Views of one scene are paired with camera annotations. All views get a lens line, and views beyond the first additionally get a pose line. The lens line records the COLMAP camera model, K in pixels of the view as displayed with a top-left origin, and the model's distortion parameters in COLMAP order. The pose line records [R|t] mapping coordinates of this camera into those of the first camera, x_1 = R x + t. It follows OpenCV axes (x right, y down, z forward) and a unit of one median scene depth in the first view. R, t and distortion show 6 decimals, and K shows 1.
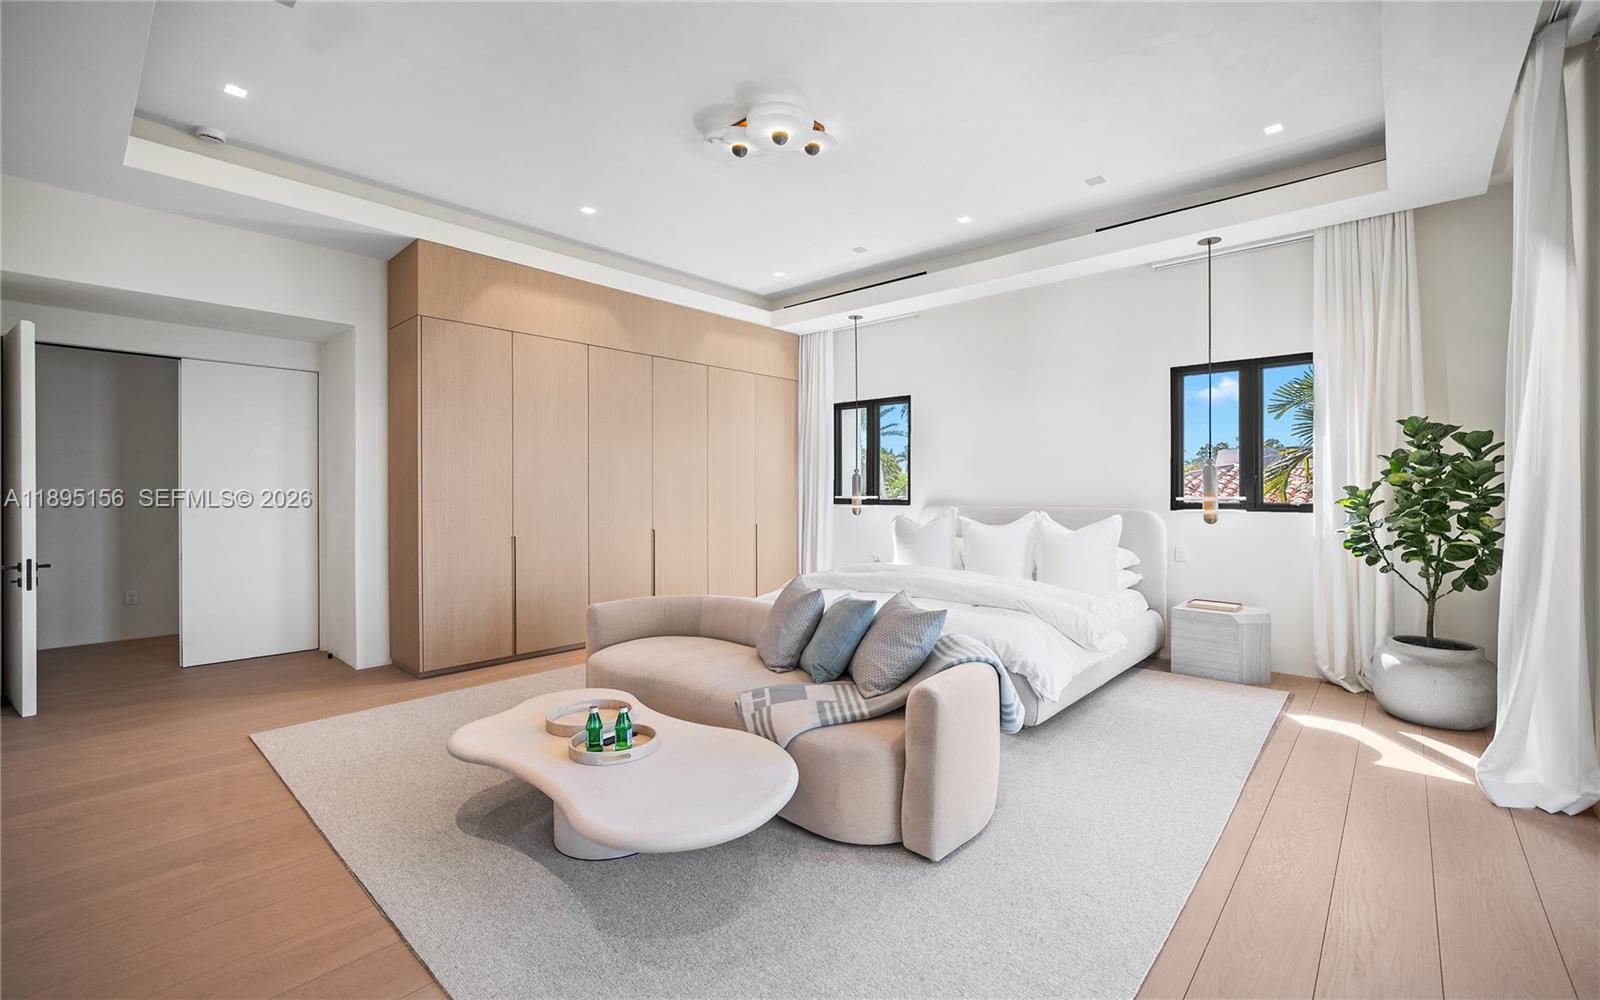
lens RADIAL K [[654.4, 0, 782.6], [0, 654.4, 493.9], [0, 0, 1]] dist [-0.022175, 0.000346]
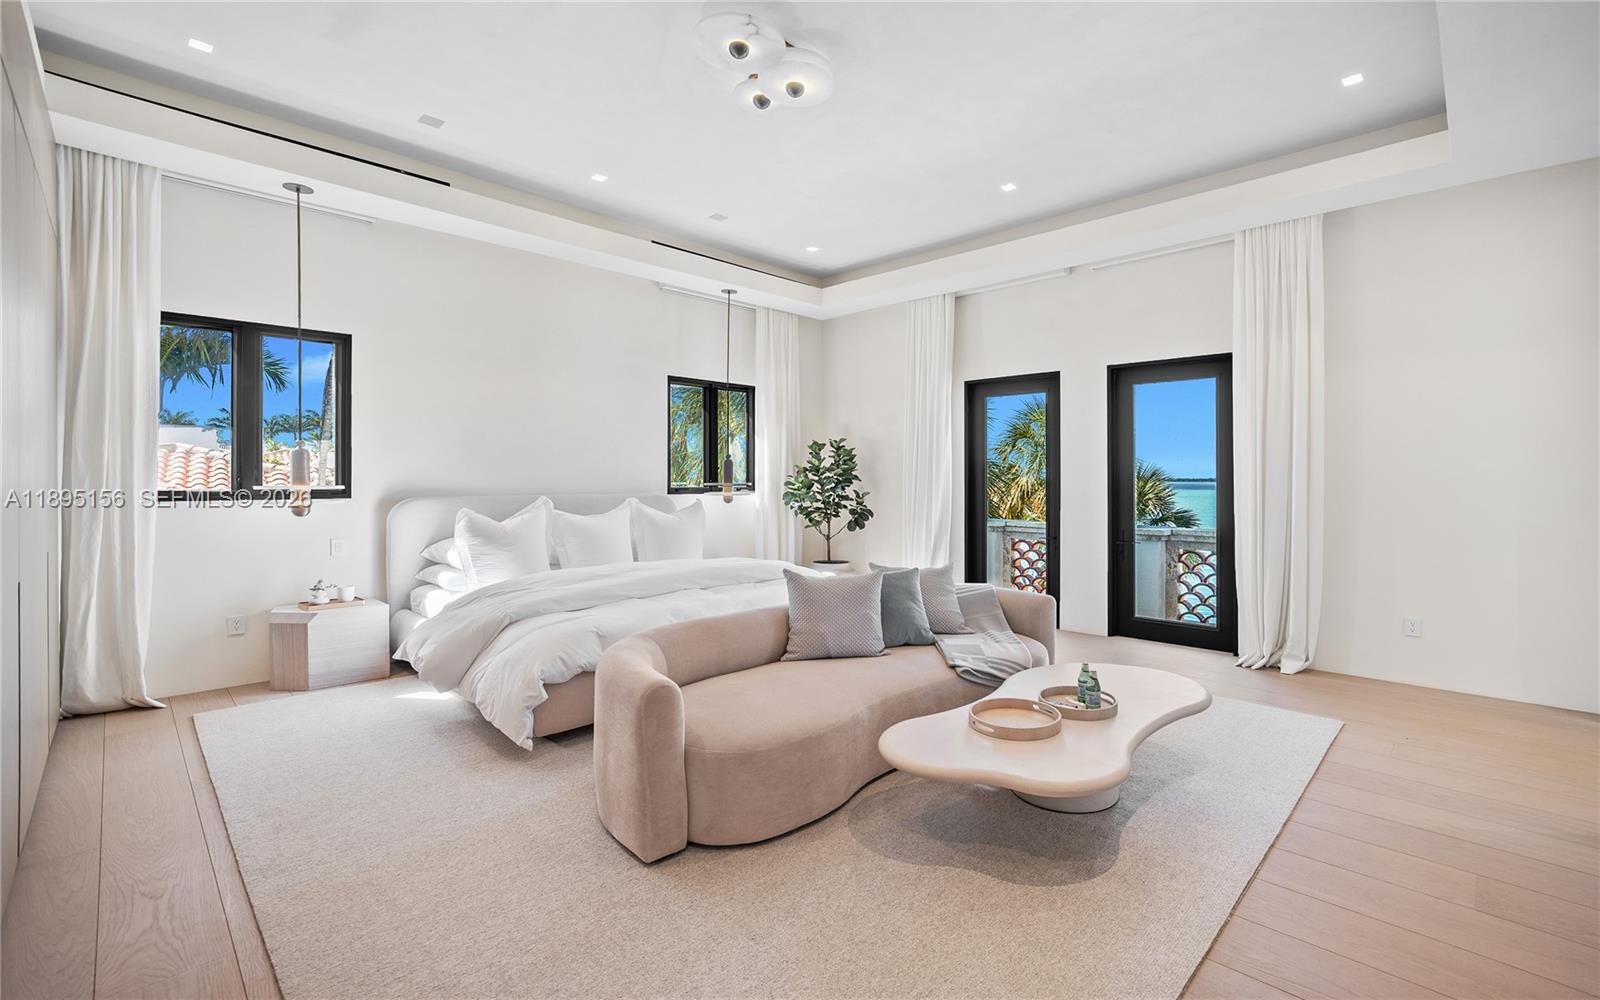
lens RADIAL K [[724.5, 0, 827.9], [0, 724.5, 480.1], [0, 0, 1]] dist [0.022221, 0.000043]
pose [[0.034099, 0.000578, 0.999418, -0.735636], [0.001599, 0.999999, -0.000633, -0.000241], [-0.999417, 0.001620, 0.034098, 0.660154]]
